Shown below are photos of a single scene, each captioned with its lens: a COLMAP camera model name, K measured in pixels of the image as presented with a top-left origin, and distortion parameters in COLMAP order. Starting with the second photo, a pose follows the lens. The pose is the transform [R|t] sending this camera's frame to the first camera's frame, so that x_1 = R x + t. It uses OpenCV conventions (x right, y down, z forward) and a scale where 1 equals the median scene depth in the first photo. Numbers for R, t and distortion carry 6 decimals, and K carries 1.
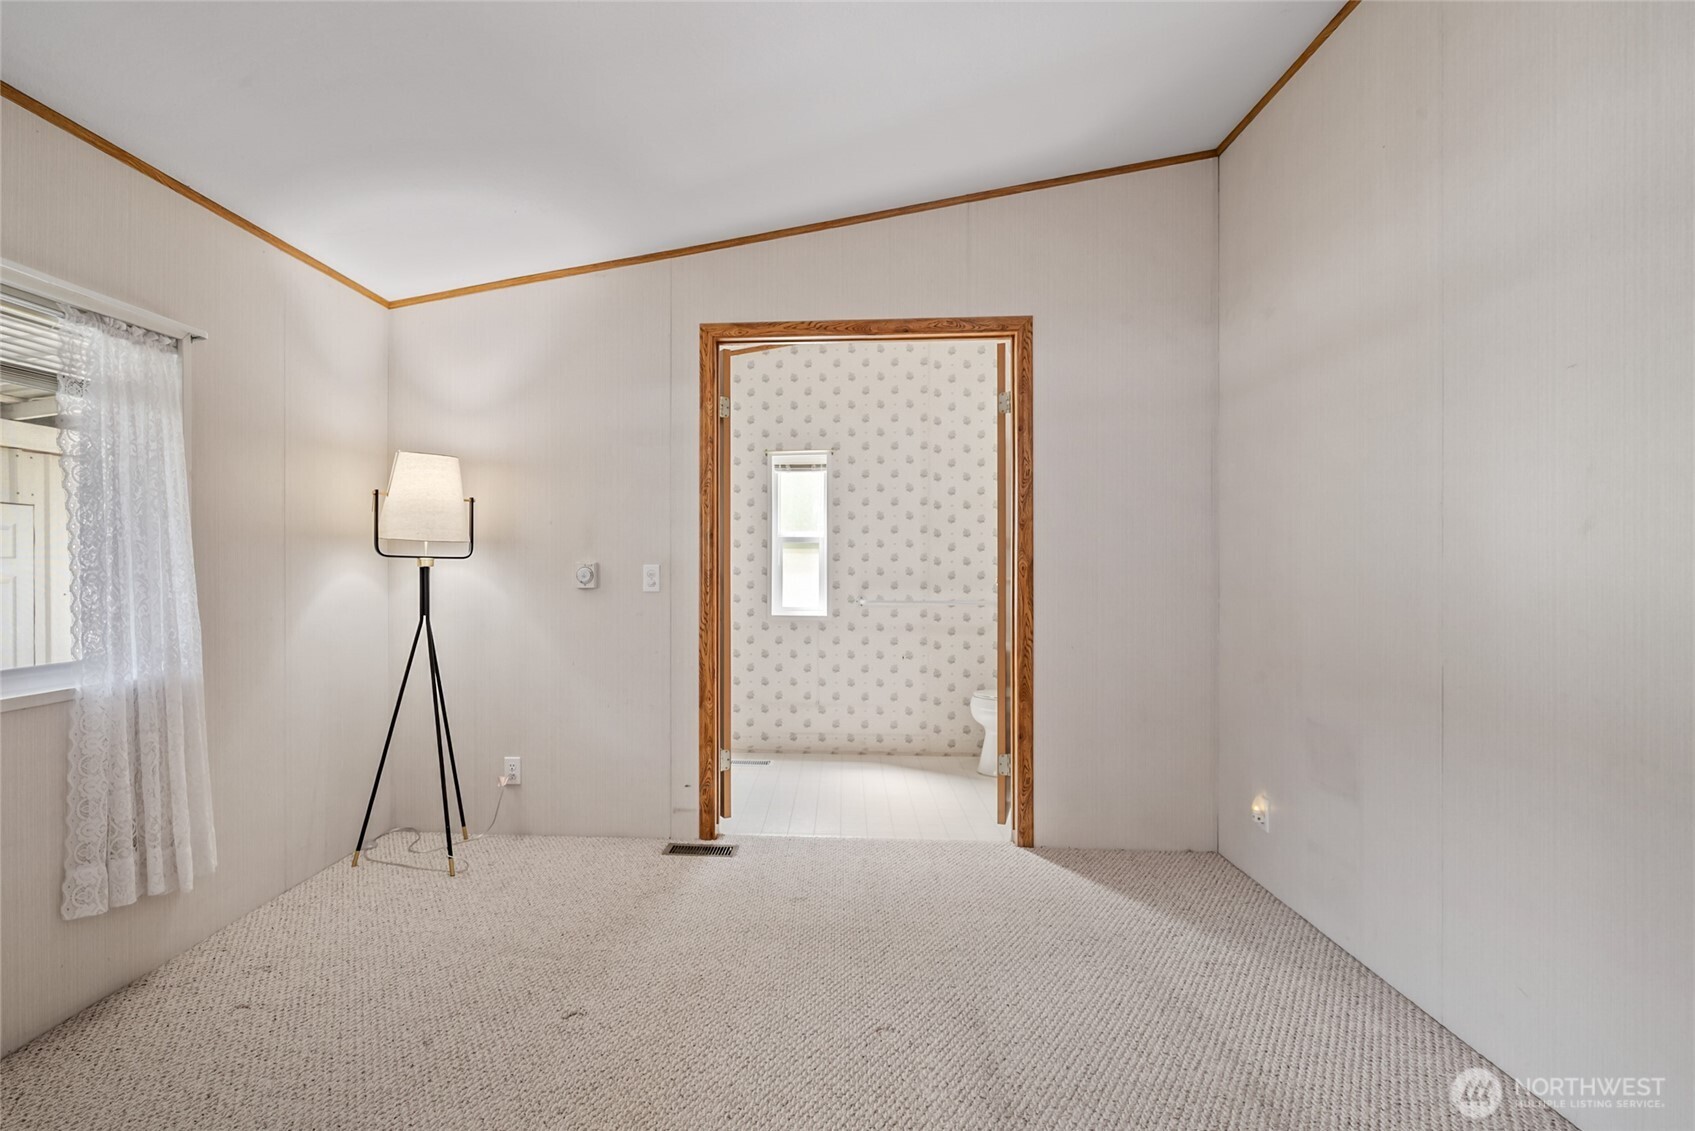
lens RADIAL K [[848.8, 0, 840.9], [0, 848.8, 562.0], [0, 0, 1]] dist [-0.000182, -0.001083]
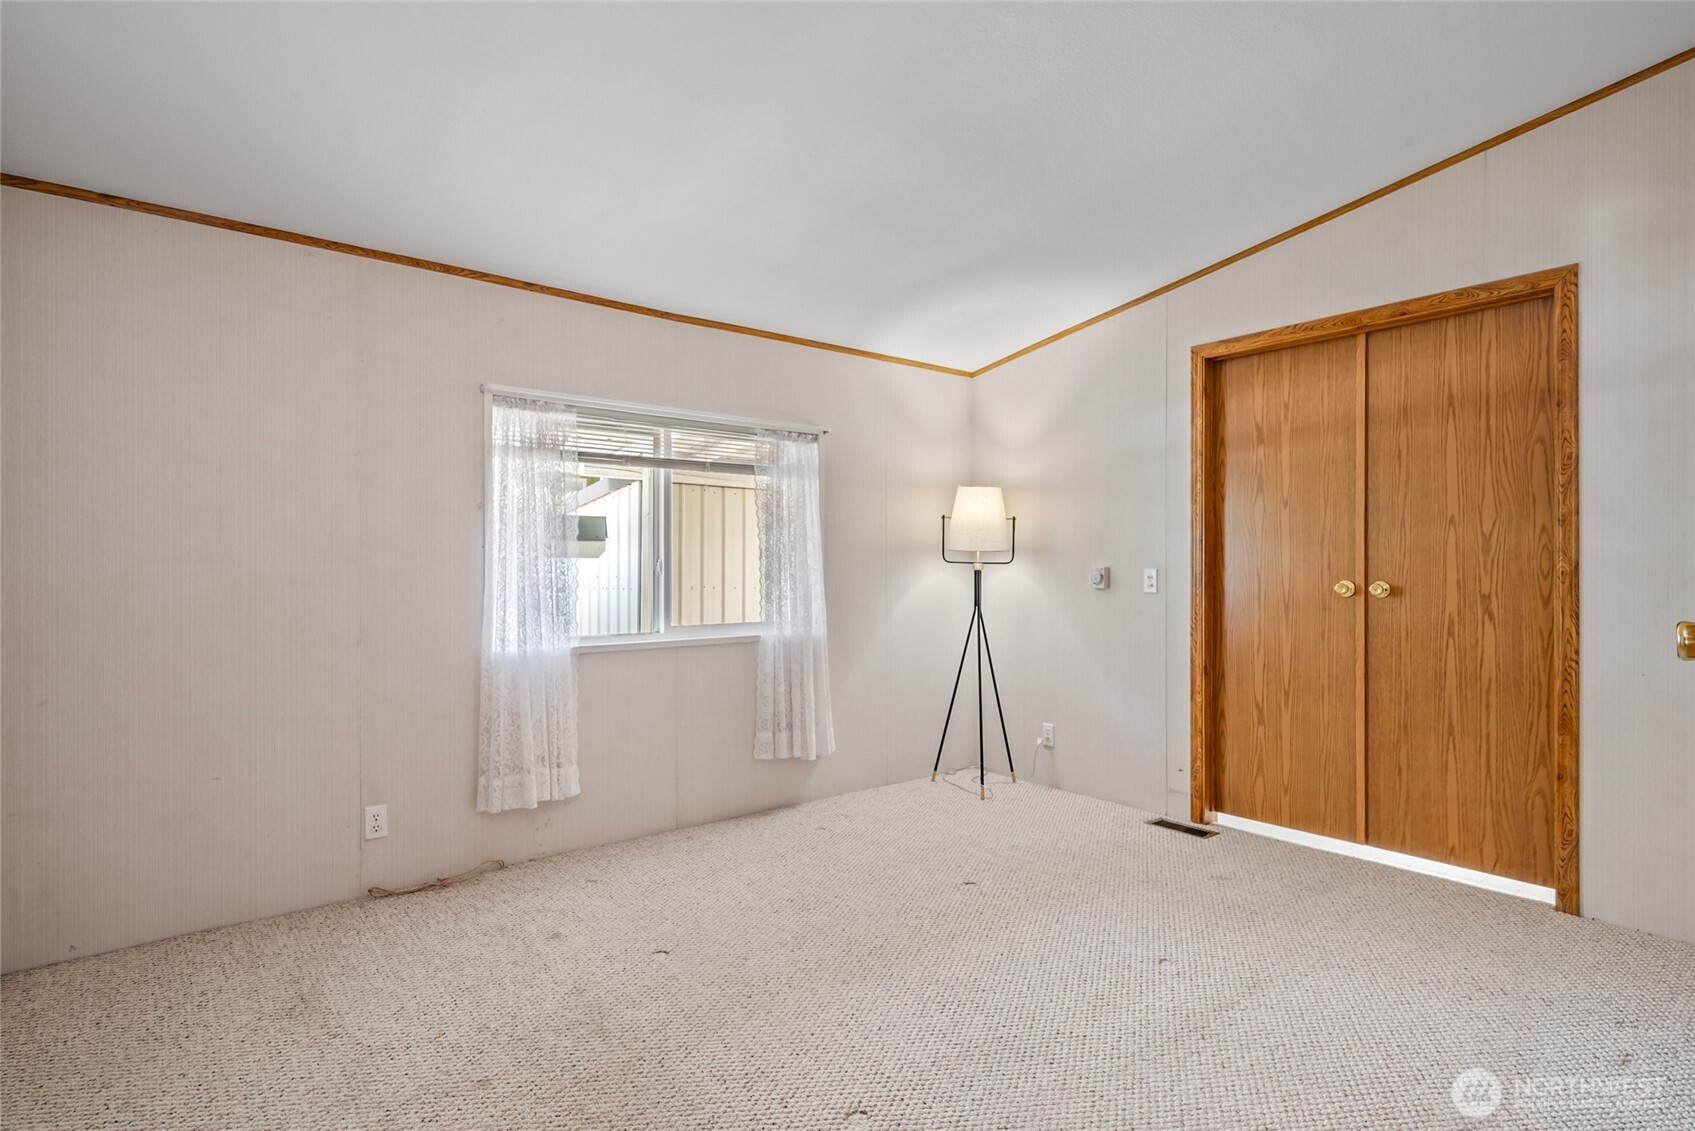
lens RADIAL K [[920.6, 0, 847.5], [0, 920.6, 565.5], [0, 0, 1]] dist [0.001104, 0.000477]
pose [[0.663603, -0.001559, -0.748083, 0.485540], [0.002002, 0.999998, -0.000308, -0.001692], [0.748082, -0.001294, 0.663605, -0.128064]]
